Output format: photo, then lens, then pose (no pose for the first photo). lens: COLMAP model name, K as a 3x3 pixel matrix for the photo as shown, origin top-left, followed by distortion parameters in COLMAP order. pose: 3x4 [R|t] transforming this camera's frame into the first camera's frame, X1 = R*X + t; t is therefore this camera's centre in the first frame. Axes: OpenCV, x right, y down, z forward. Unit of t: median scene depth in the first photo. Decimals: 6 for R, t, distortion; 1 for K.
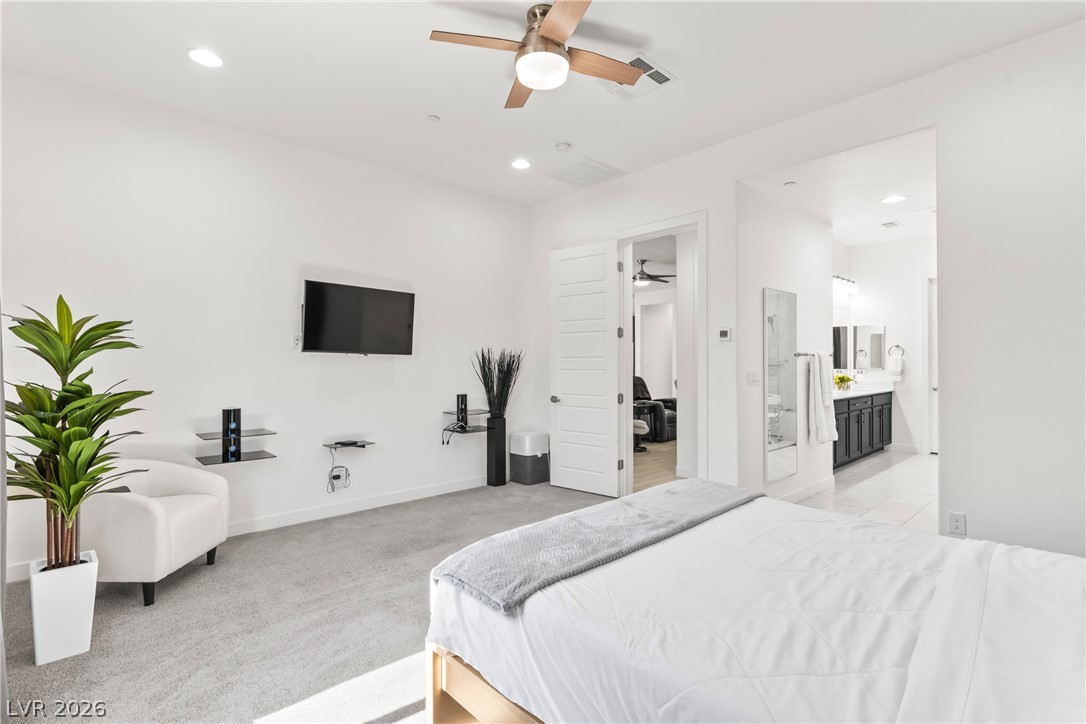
lens RADIAL K [[515.7, 0, 543.9], [0, 515.7, 363.7], [0, 0, 1]] dist [0.000451, 0.000057]
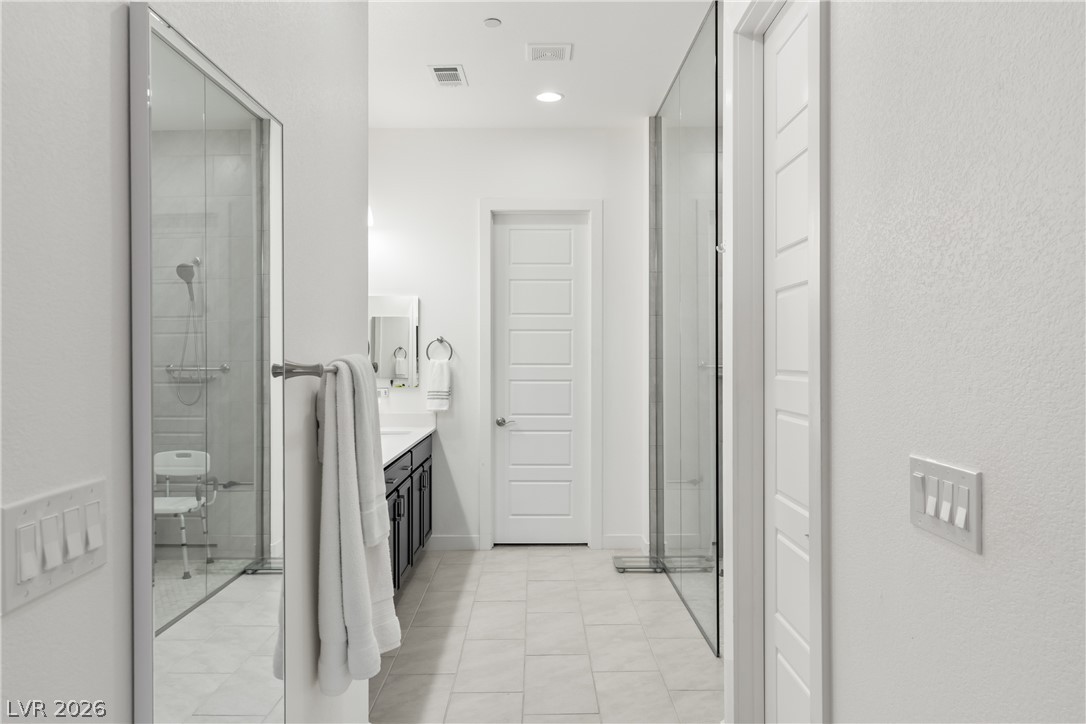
lens RADIAL K [[779.1, 0, 543.8], [0, 779.1, 362.9], [0, 0, 1]] dist [-0.014847, -0.001831]
pose [[0.668298, -0.004174, 0.743882, 0.281236], [0.002953, 0.999991, 0.002958, -0.020910], [-0.743887, 0.000220, 0.668305, 0.623569]]
